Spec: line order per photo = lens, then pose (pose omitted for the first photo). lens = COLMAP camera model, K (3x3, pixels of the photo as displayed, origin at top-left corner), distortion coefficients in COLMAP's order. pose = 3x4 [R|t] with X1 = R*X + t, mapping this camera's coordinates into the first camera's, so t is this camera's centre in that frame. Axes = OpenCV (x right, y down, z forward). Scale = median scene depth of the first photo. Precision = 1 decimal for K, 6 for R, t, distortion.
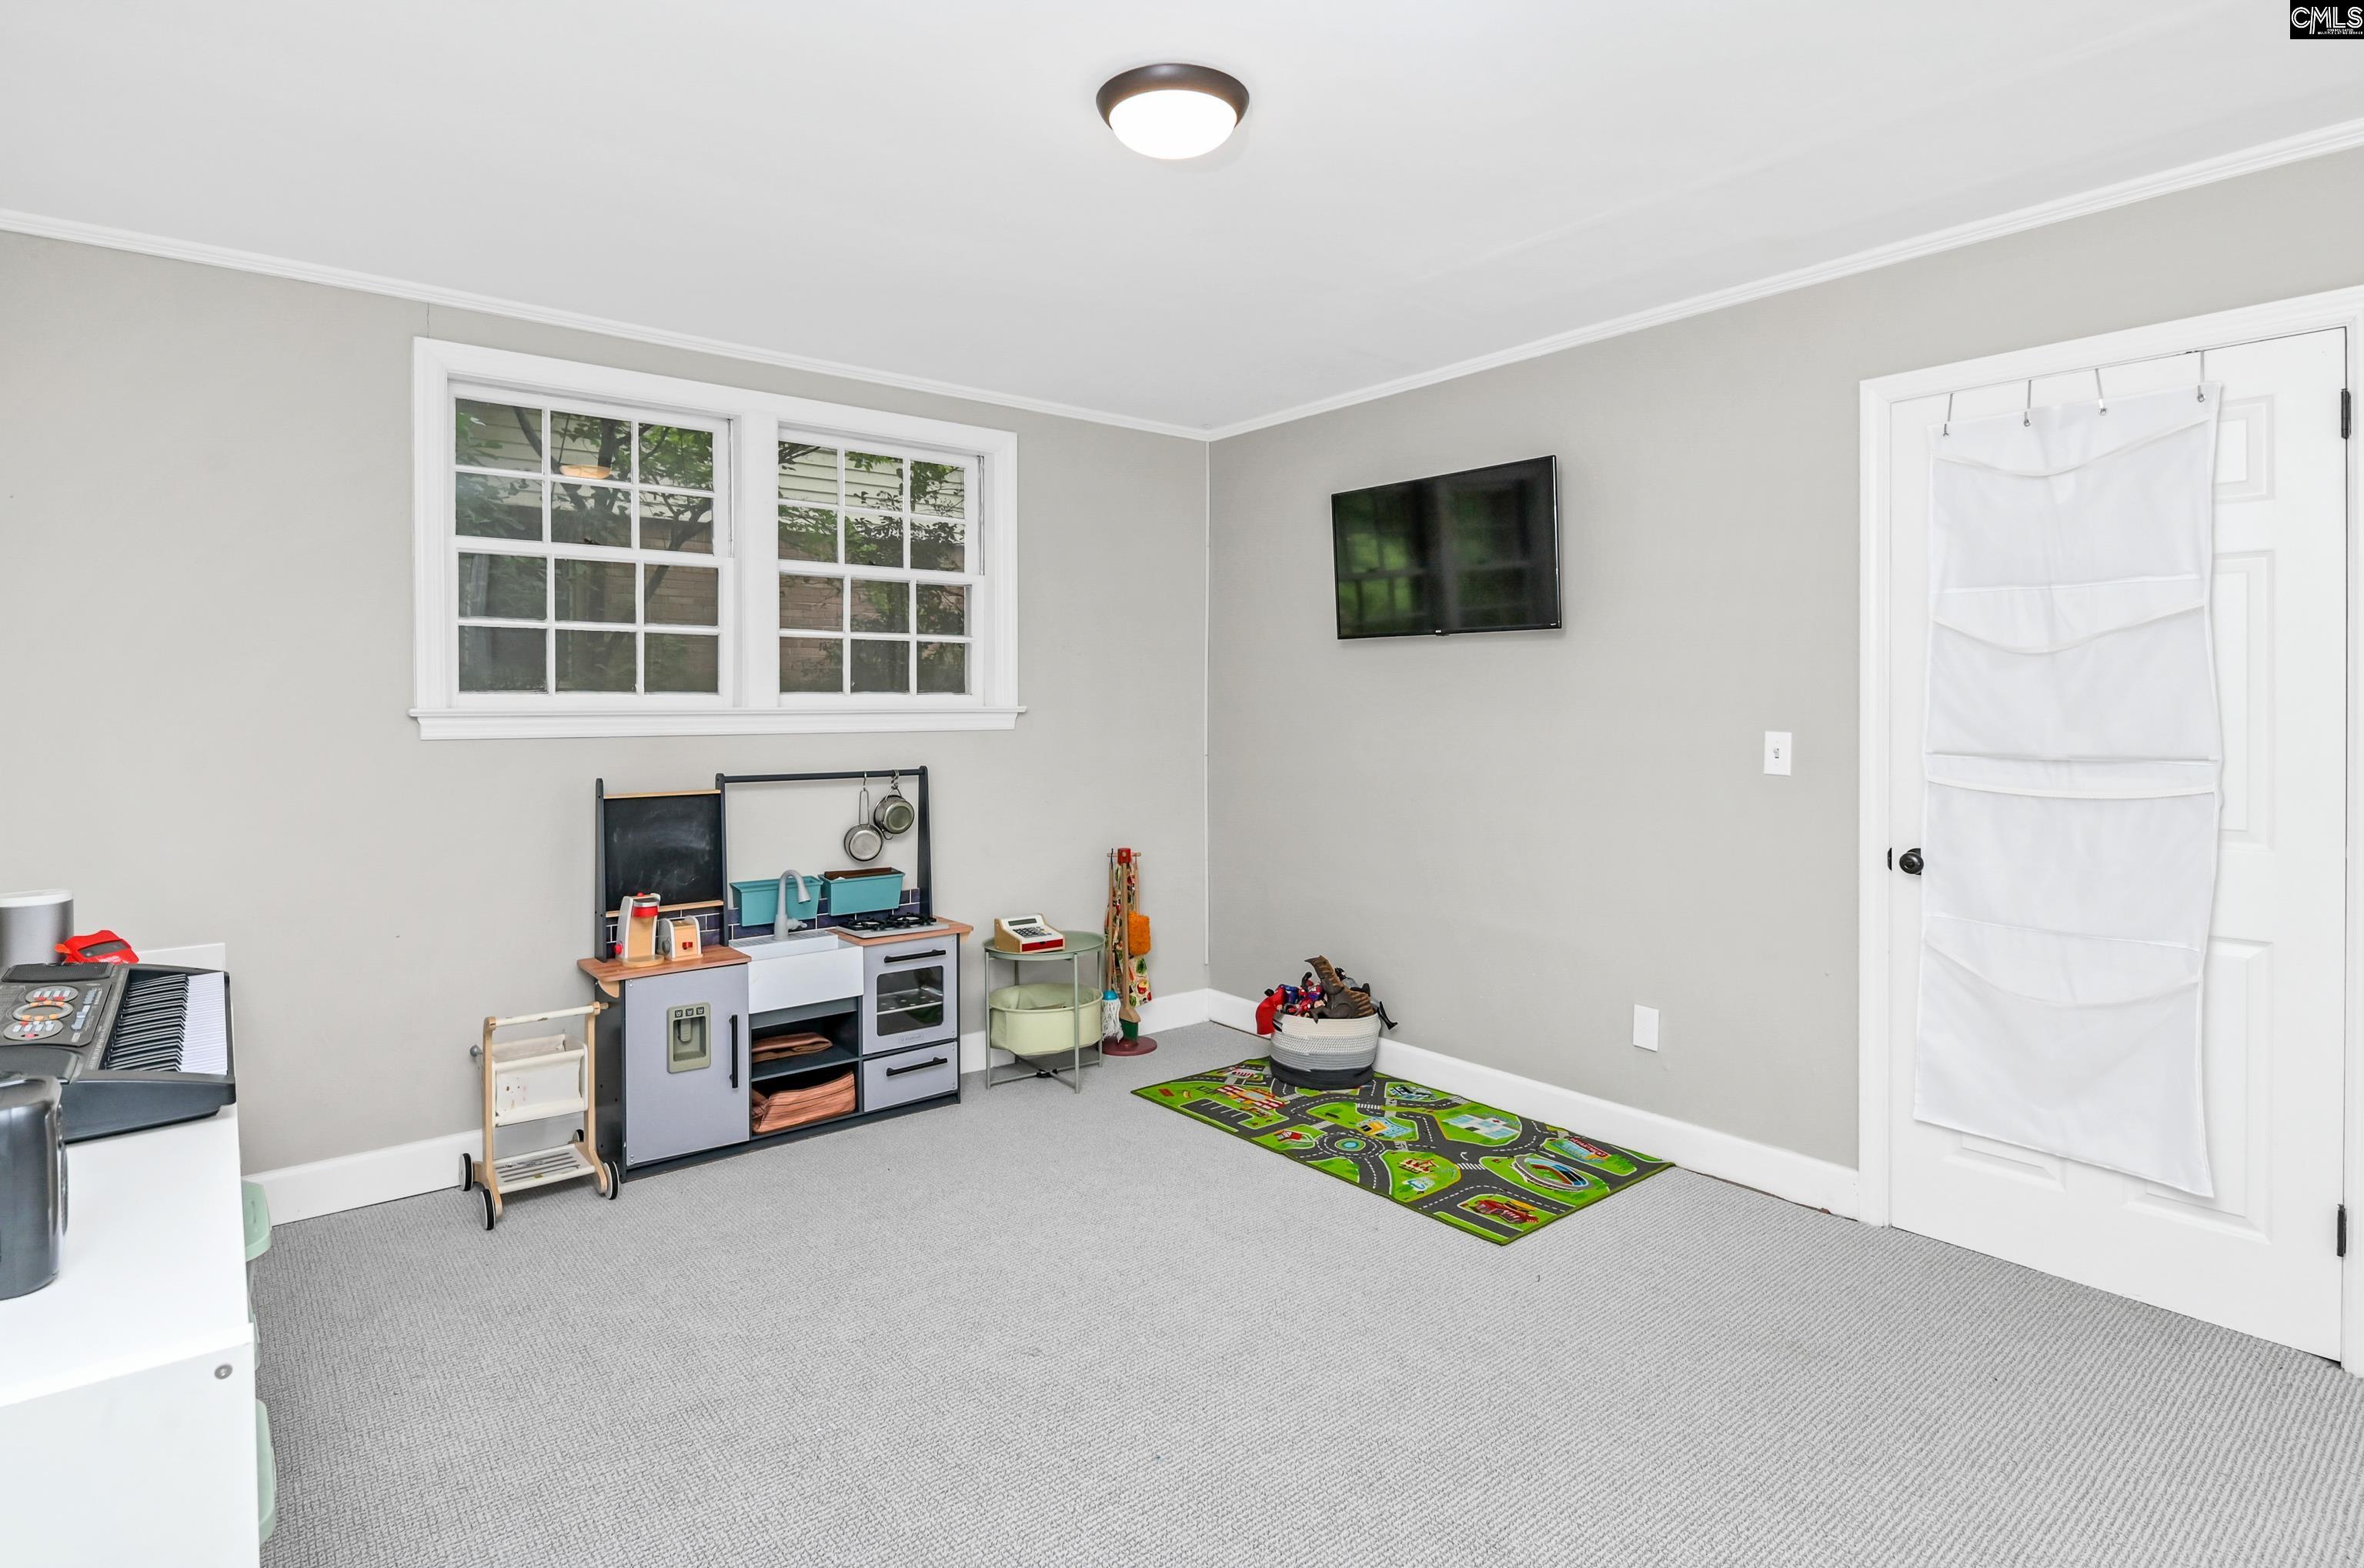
lens RADIAL K [[1181.1, 0, 1184.1], [0, 1181.1, 715.6], [0, 0, 1]] dist [0.000258, -0.000107]
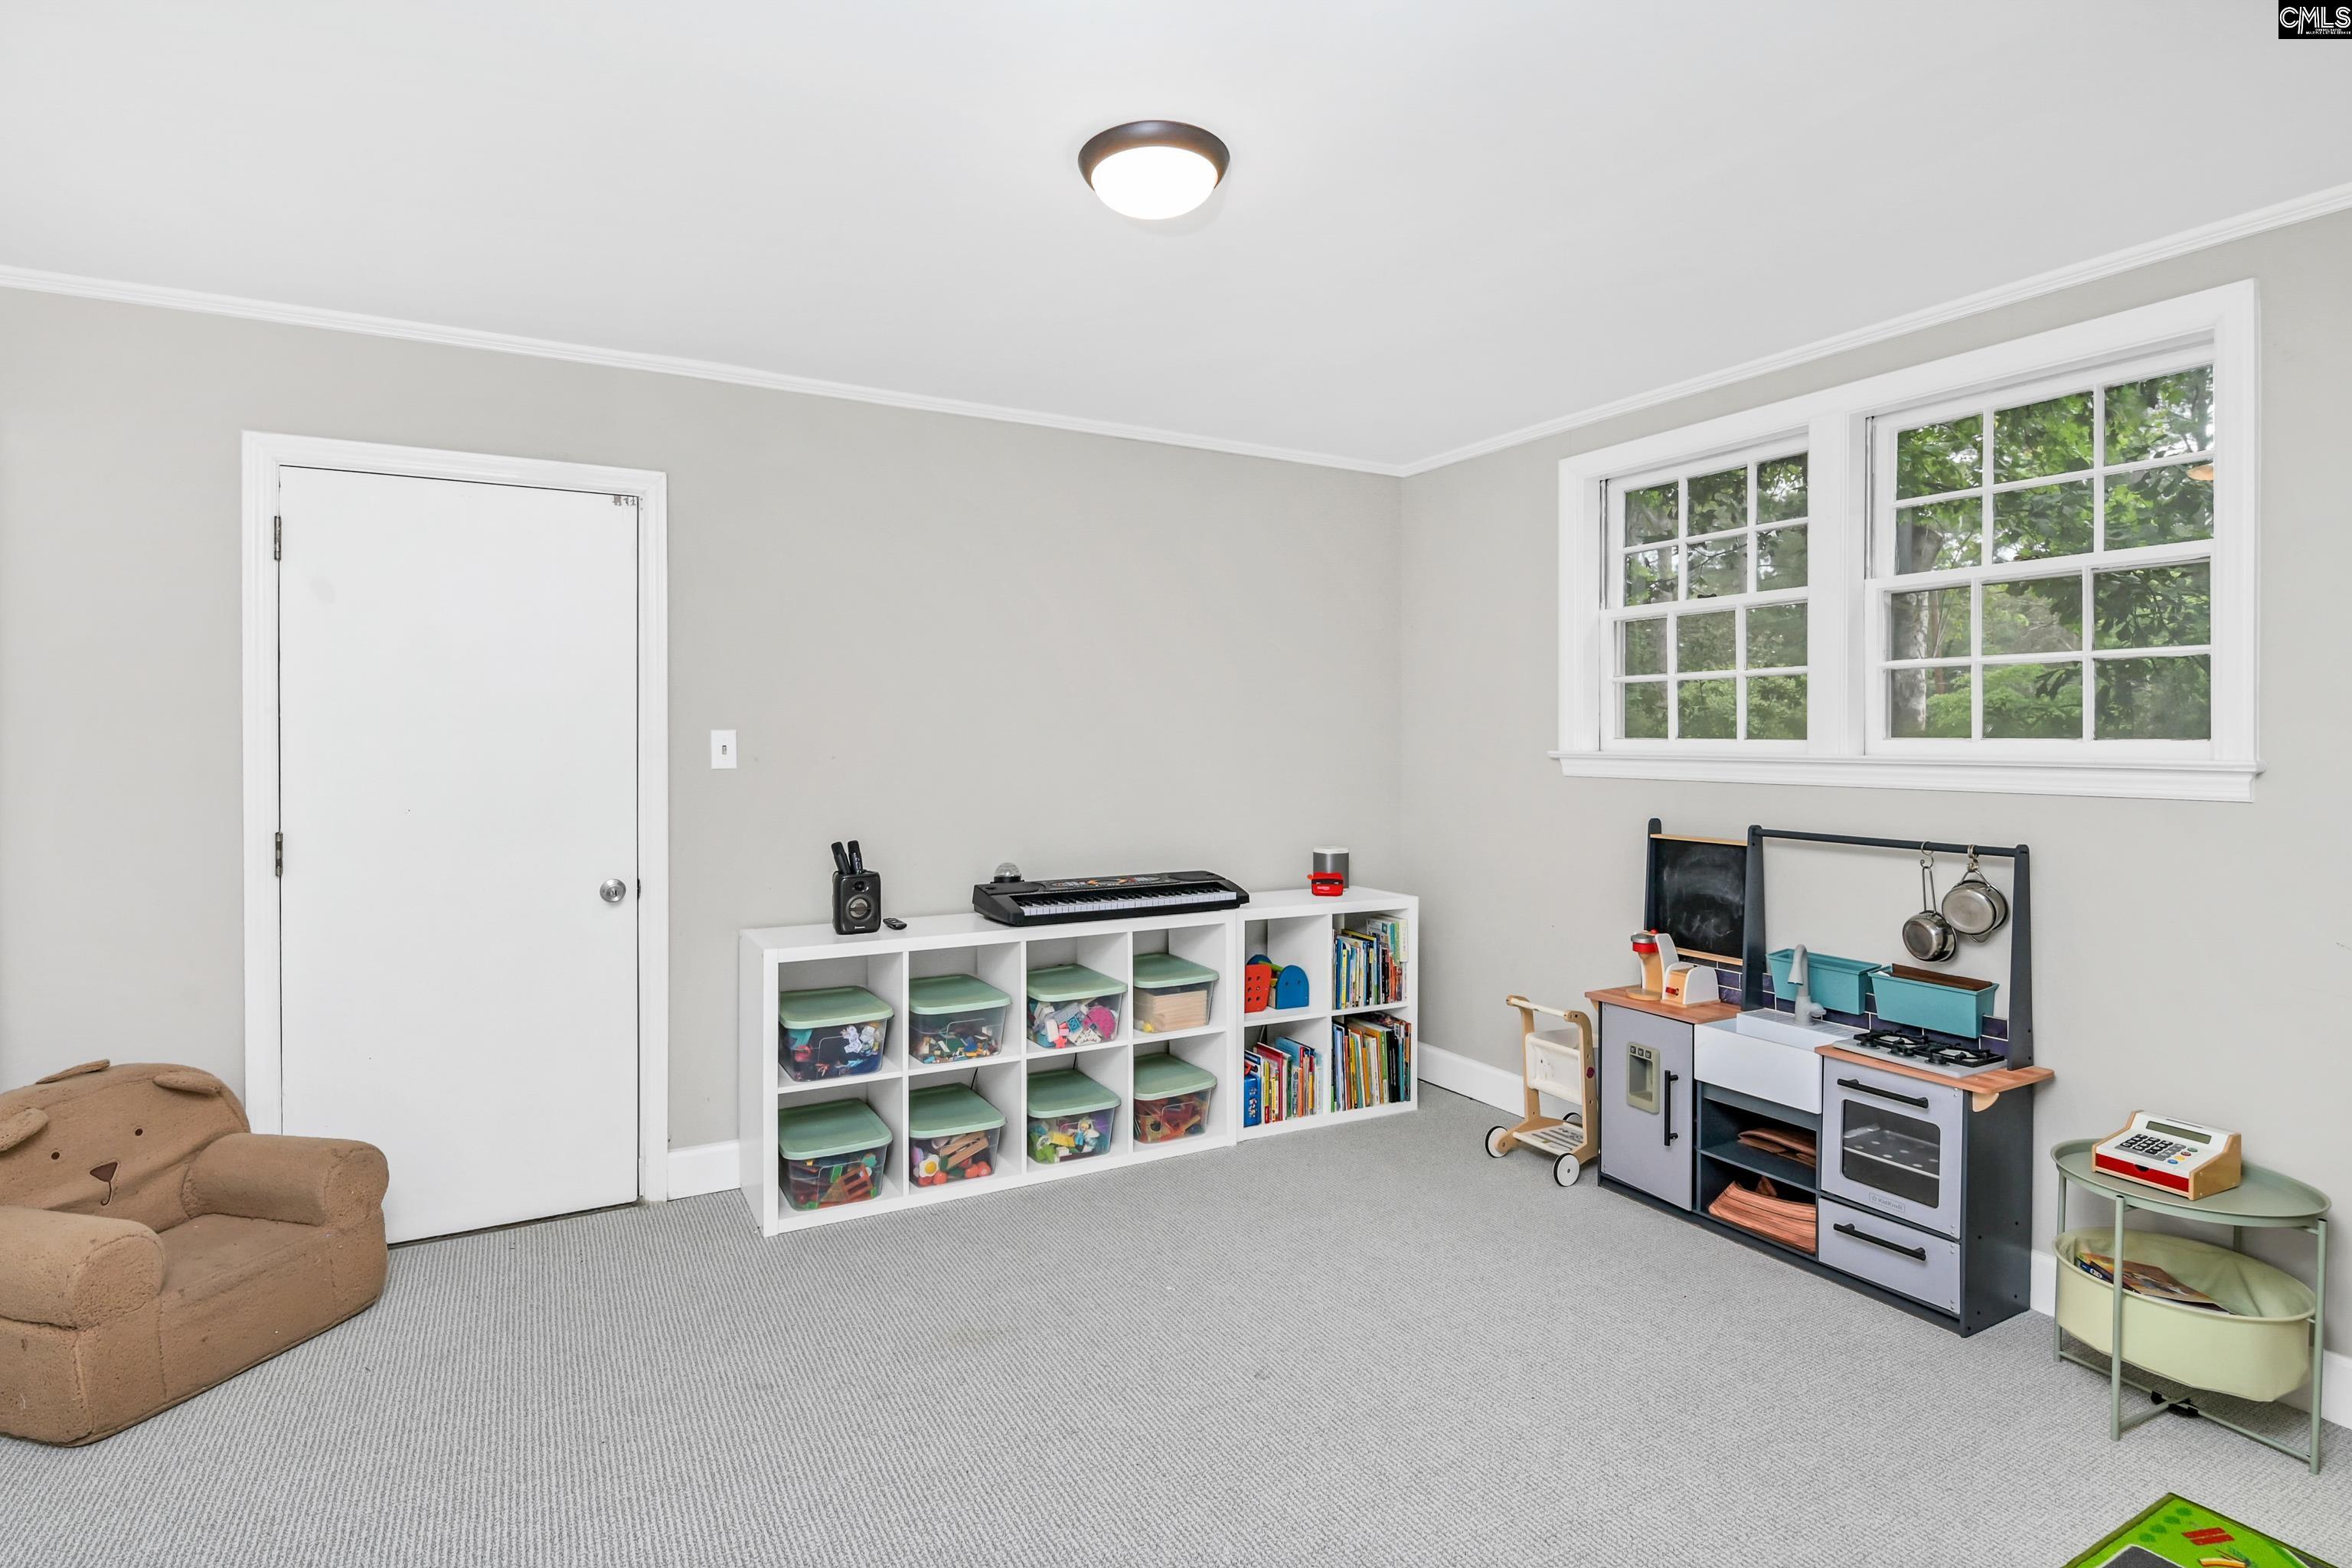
lens RADIAL K [[1187.5, 0, 1183.6], [0, 1187.5, 743.6], [0, 0, 1]] dist [-0.000819, -0.000470]
pose [[-0.166483, 0.006263, -0.986024, 0.600132], [-0.012031, 0.999892, 0.008383, -0.017607], [0.985971, 0.013259, -0.166389, 0.708093]]
